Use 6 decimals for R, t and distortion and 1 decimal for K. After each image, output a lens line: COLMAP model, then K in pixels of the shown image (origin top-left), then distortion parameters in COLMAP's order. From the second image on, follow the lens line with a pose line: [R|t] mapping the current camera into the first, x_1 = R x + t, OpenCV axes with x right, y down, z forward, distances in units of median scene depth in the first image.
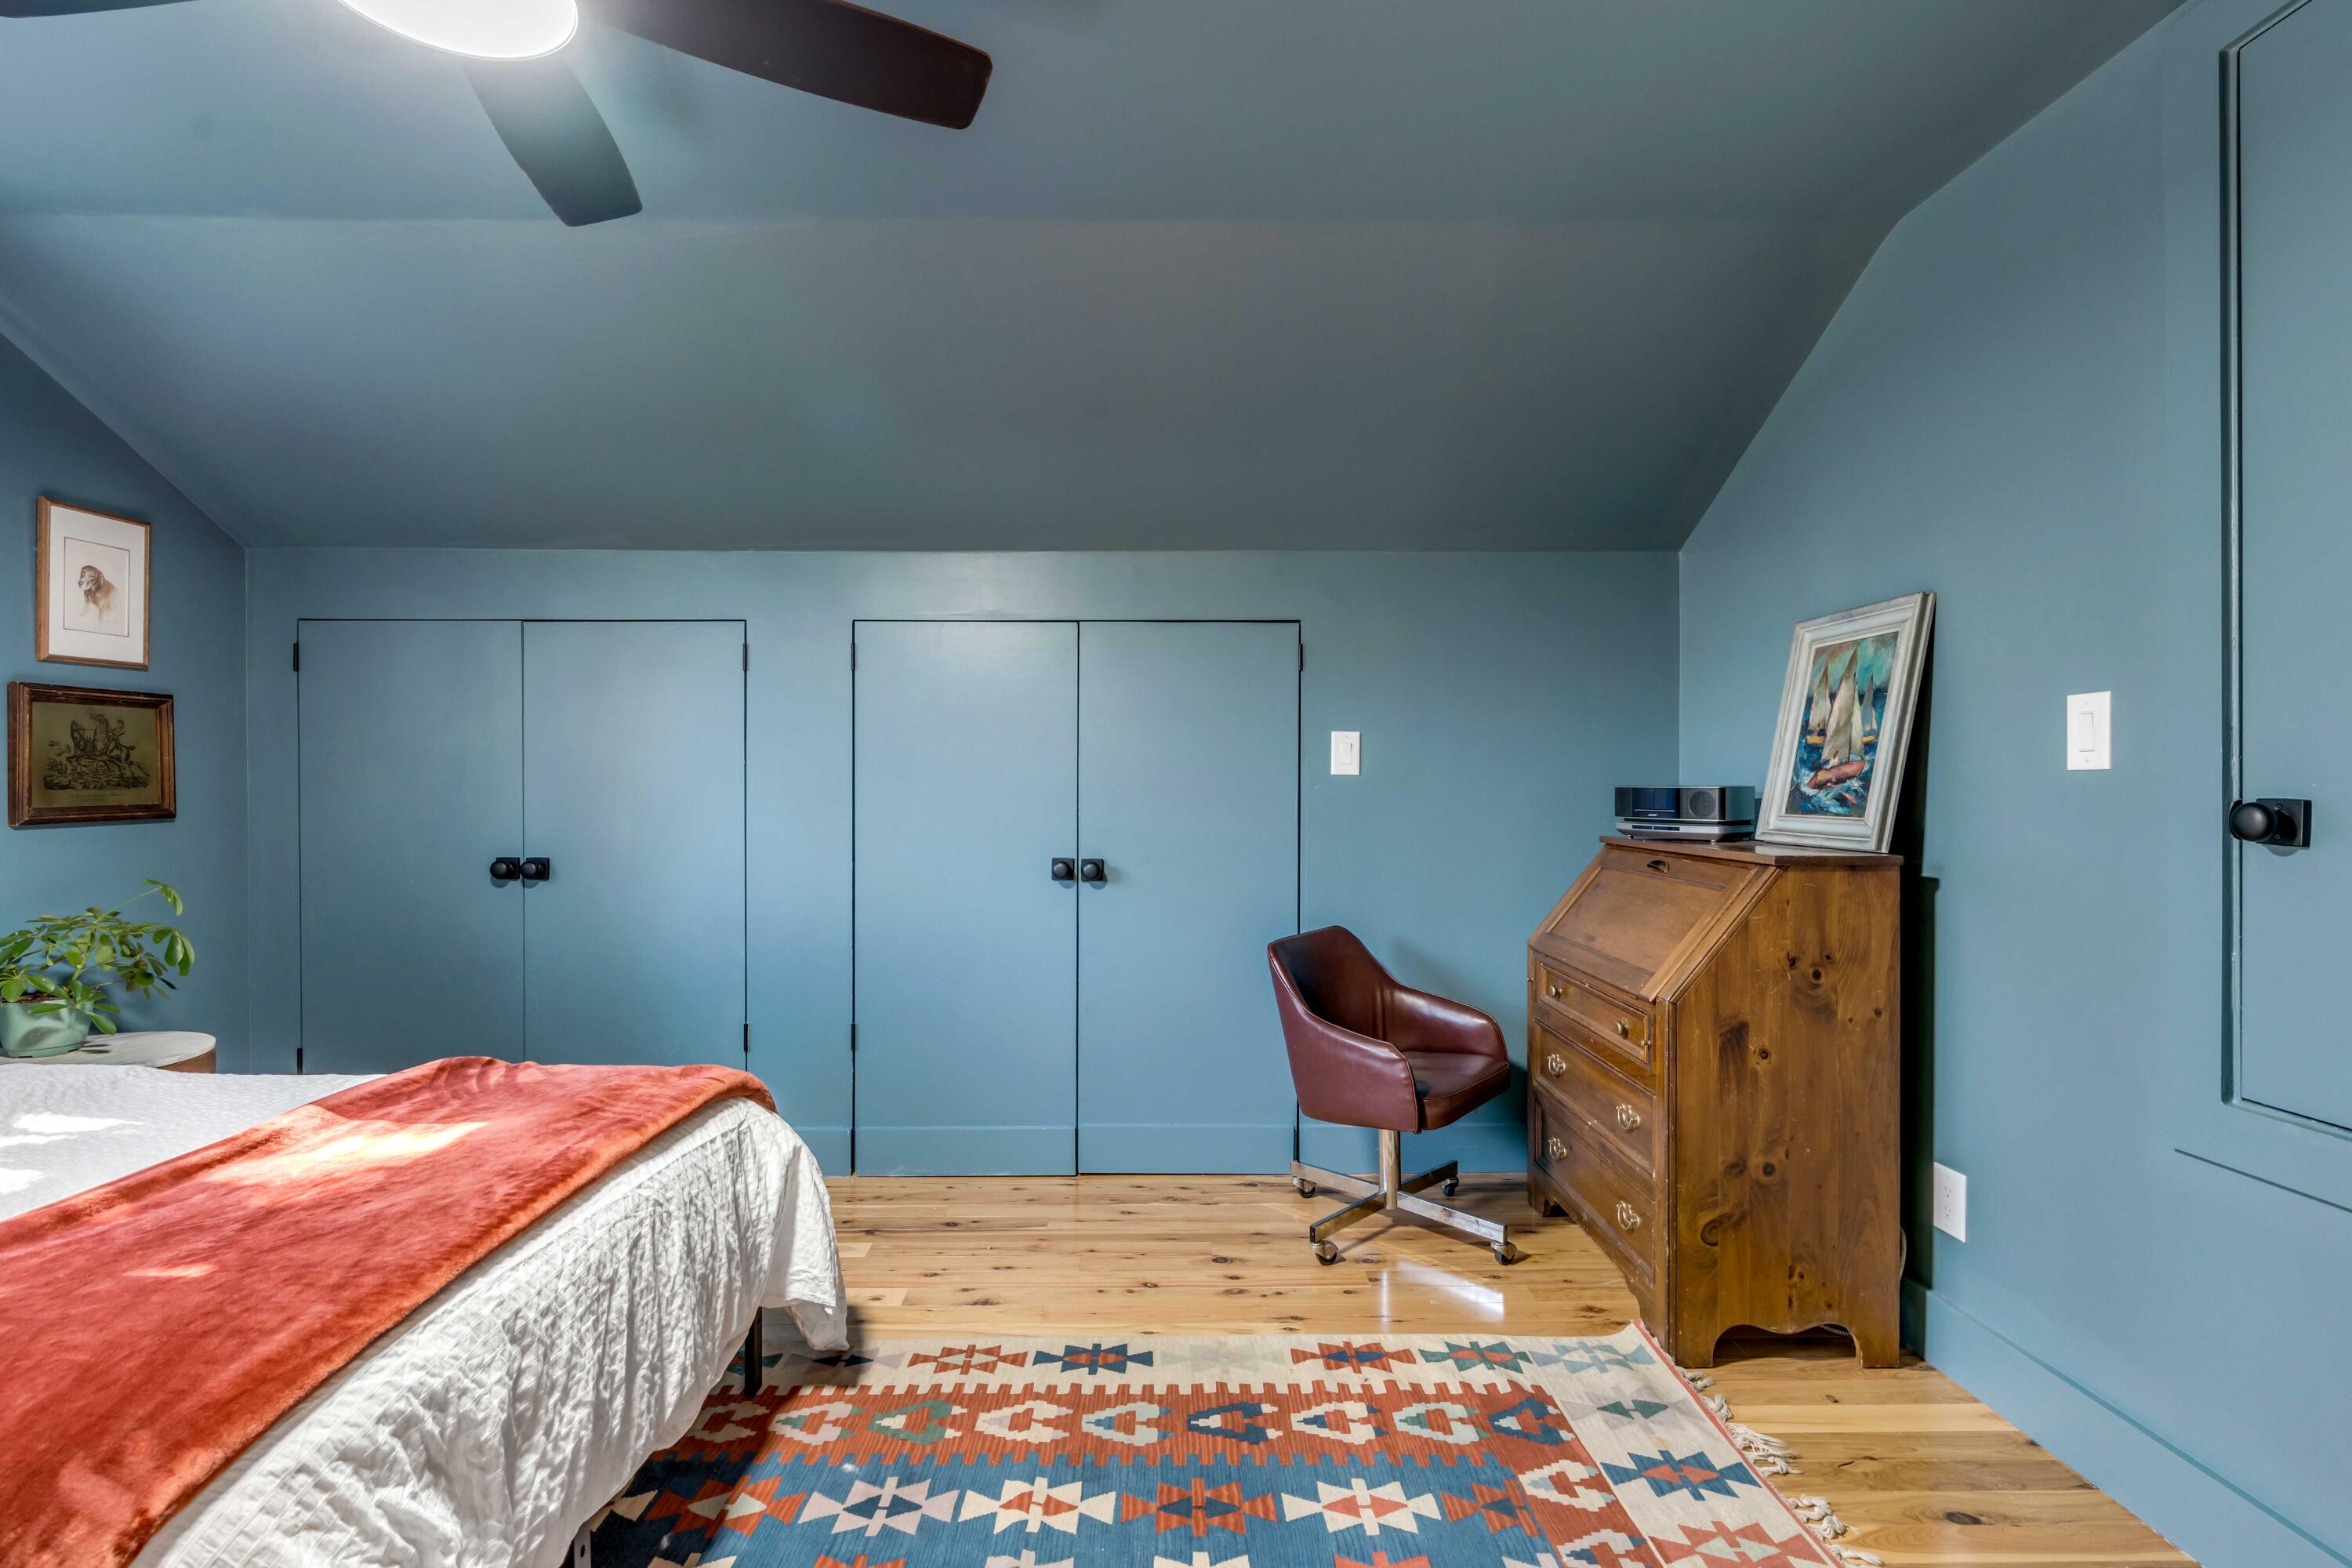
lens RADIAL K [[1082.4, 0, 1180.4], [0, 1082.4, 787.8], [0, 0, 1]] dist [-0.020349, 0.013266]
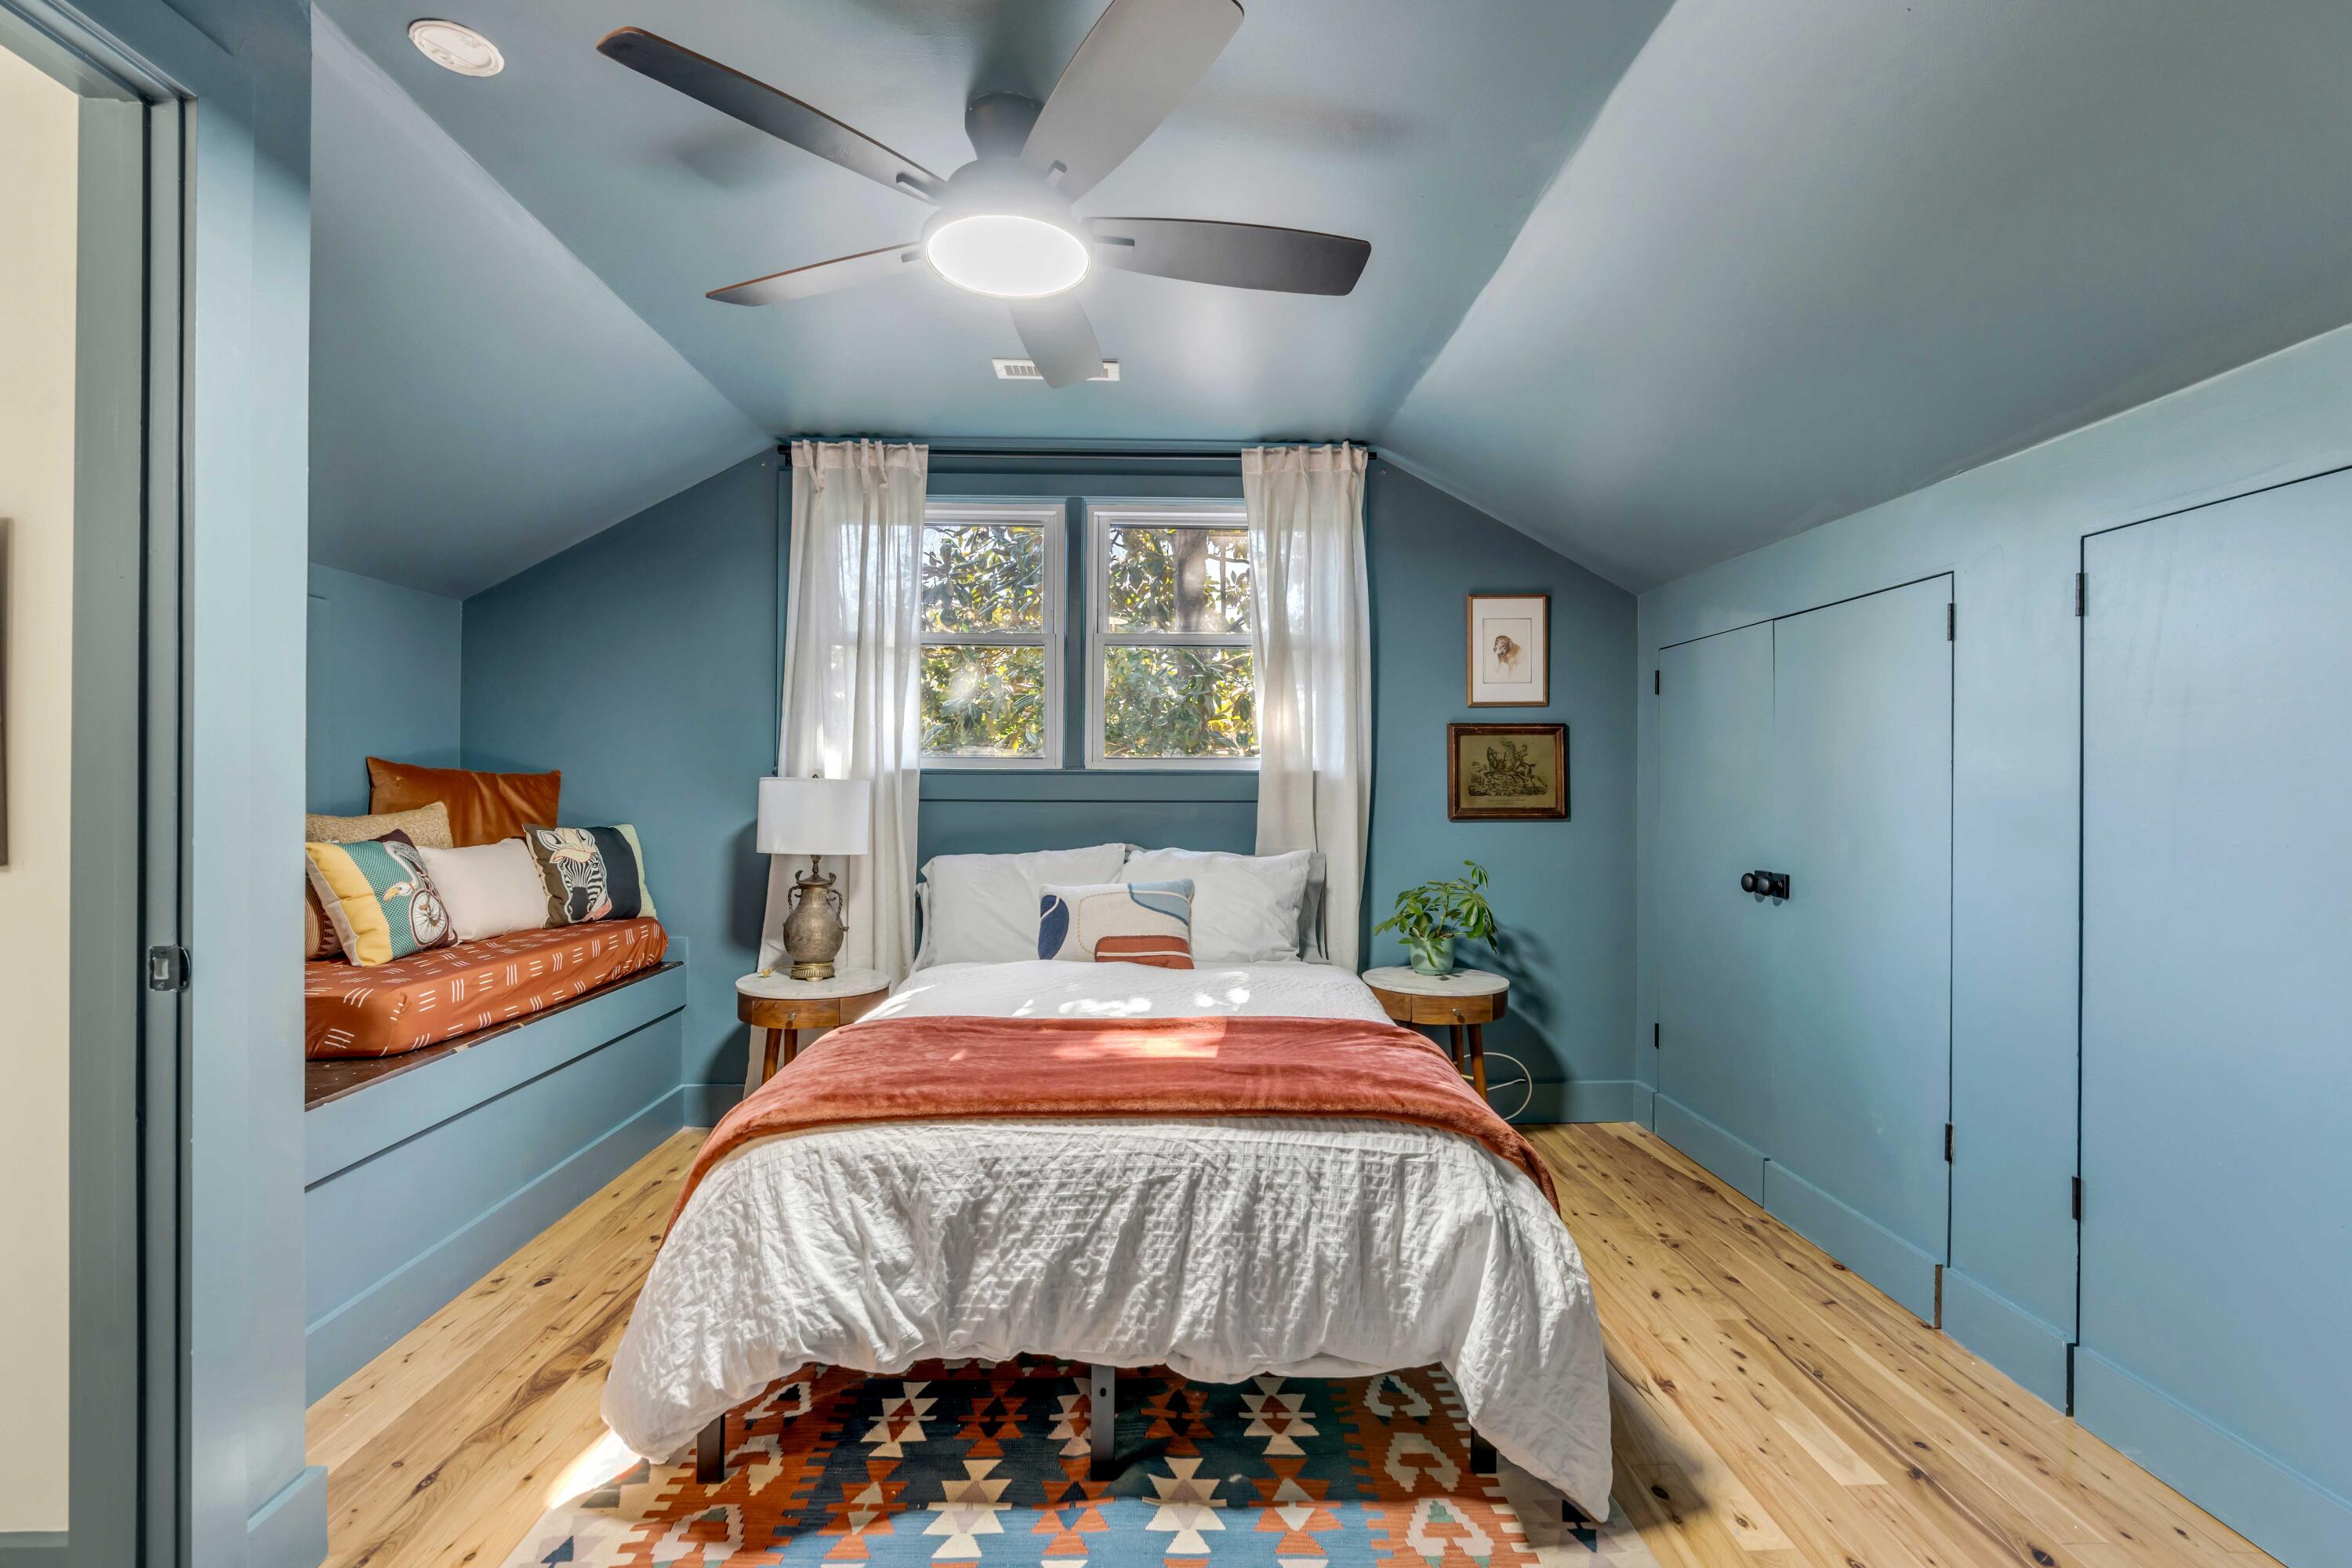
lens RADIAL K [[1082.4, 0, 1180.4], [0, 1082.4, 787.8], [0, 0, 1]] dist [-0.020349, 0.013266]
pose [[0.014457, 0.000588, -0.999895, 0.525041], [-0.009360, 0.999956, 0.000453, -0.007517], [0.999852, 0.009352, 0.014462, 0.771005]]
